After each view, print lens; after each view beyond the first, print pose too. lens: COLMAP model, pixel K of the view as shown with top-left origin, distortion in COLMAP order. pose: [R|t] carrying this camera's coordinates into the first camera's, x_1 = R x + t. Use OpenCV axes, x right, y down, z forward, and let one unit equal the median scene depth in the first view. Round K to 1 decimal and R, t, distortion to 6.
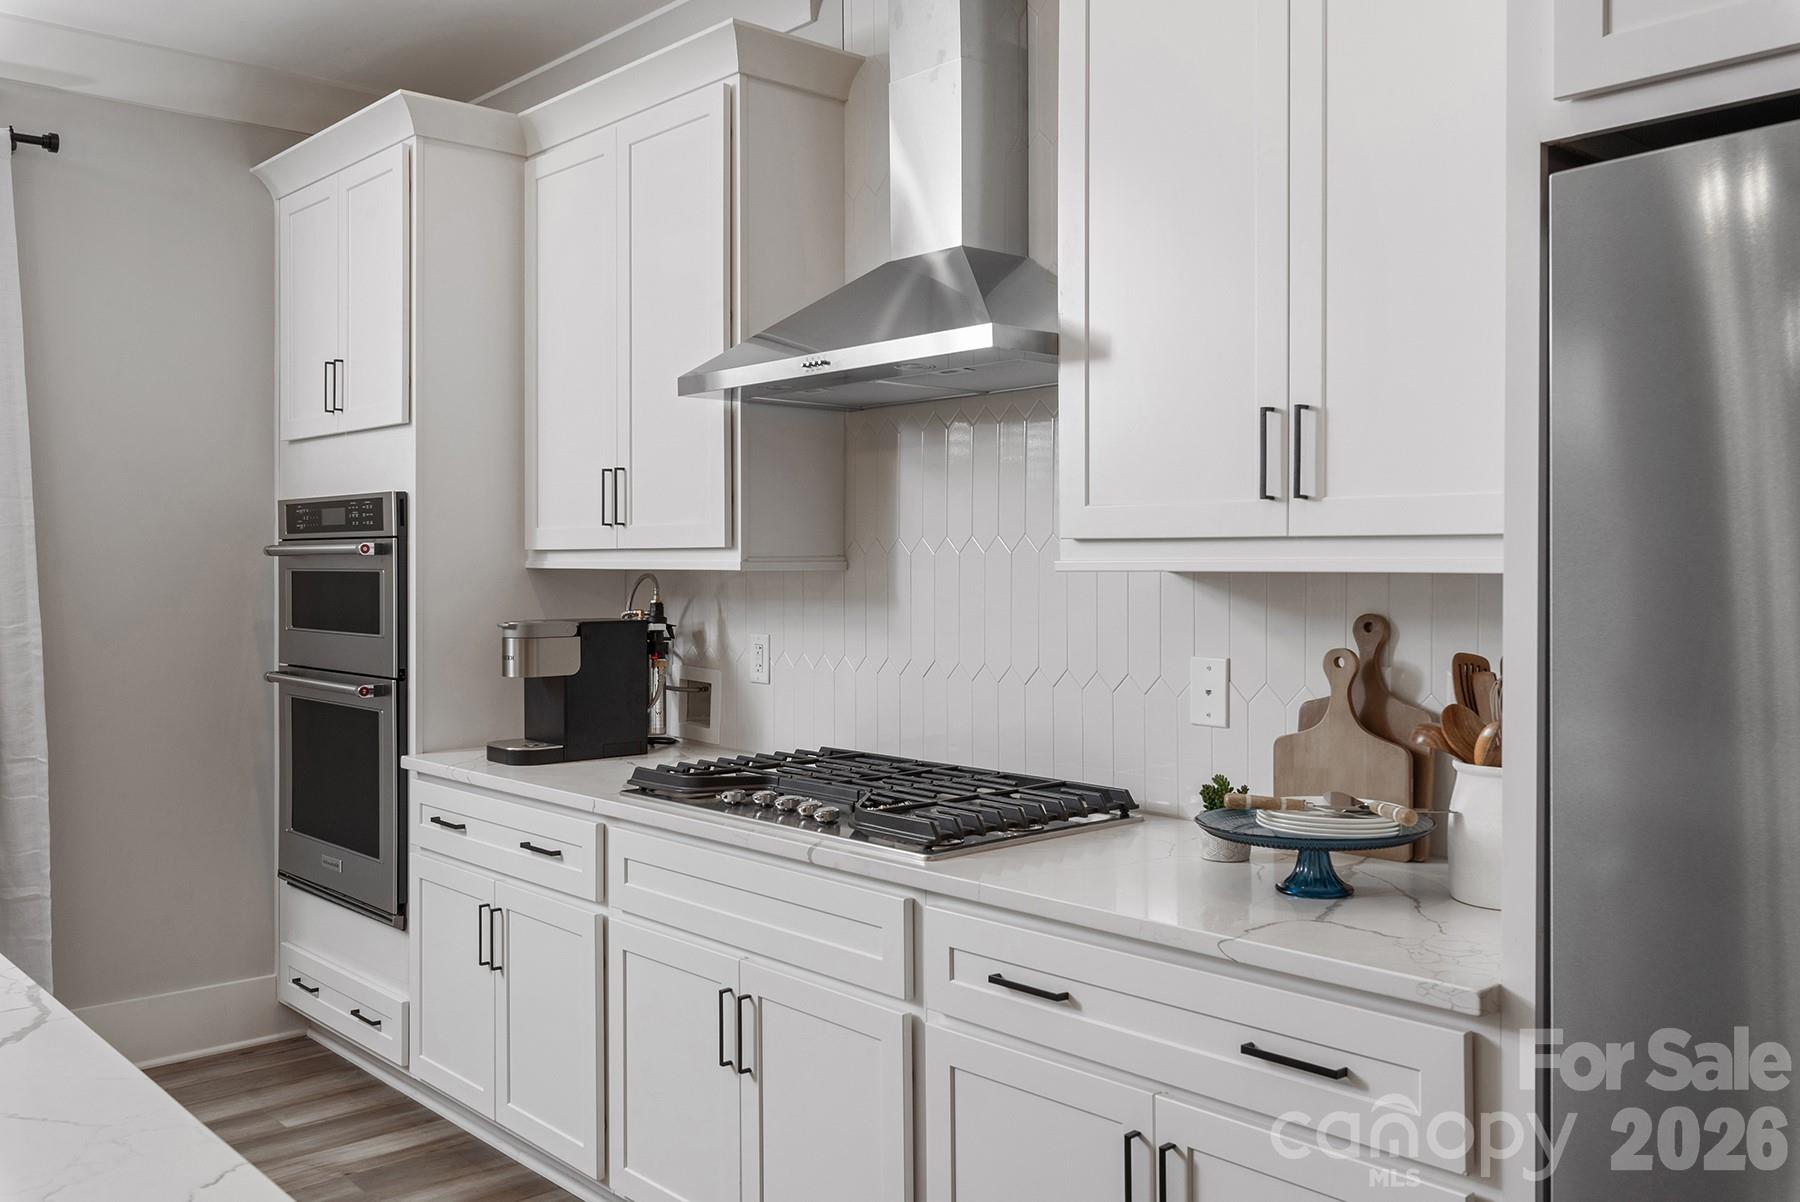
lens RADIAL K [[1510.5, 0, 898.2], [0, 1510.5, 589.5], [0, 0, 1]] dist [0.011405, 0.004563]
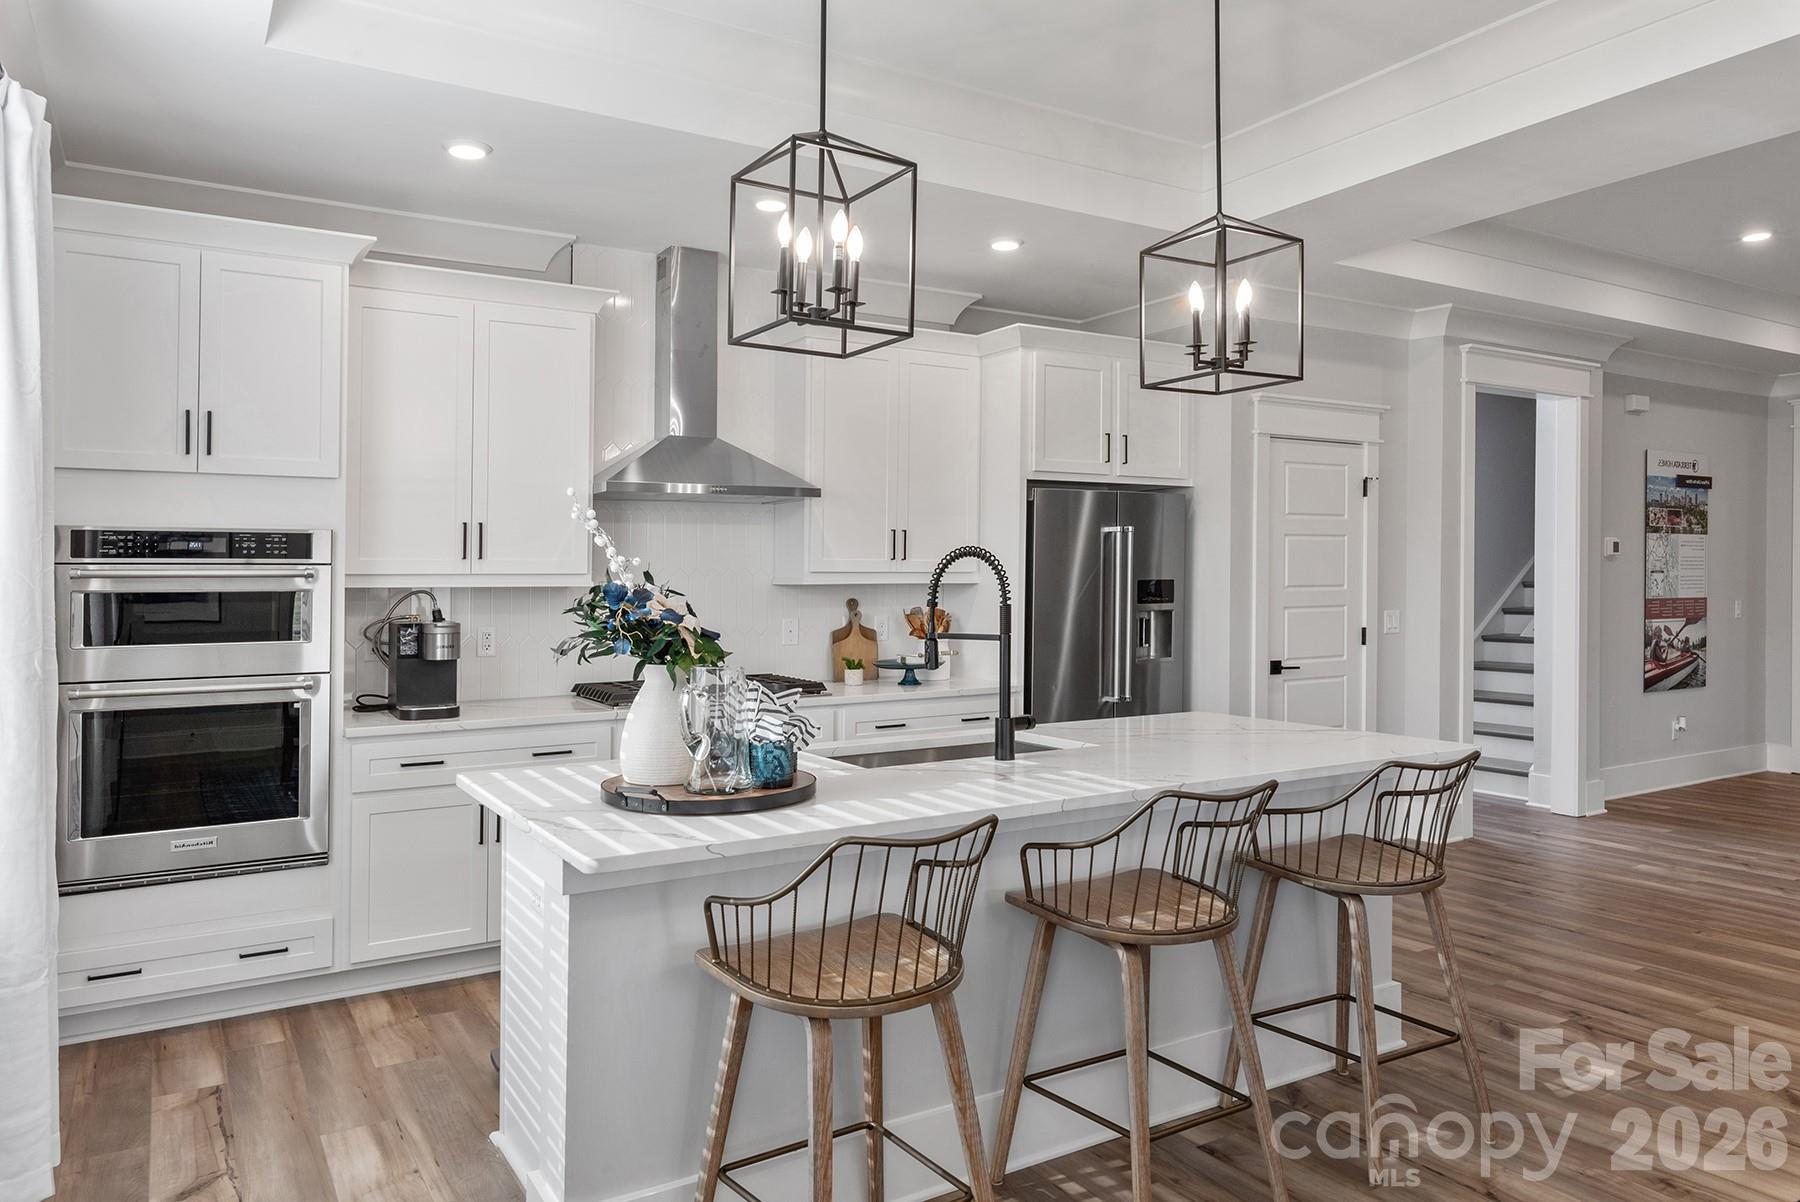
lens RADIAL K [[1190.4, 0, 899.1], [0, 1190.4, 595.9], [0, 0, 1]] dist [-0.000274, -0.000760]
pose [[0.165430, -0.007813, 0.986191, -1.263984], [0.028271, 0.999595, 0.003177, 0.003953], [-0.985816, 0.027355, 0.165584, 0.332376]]
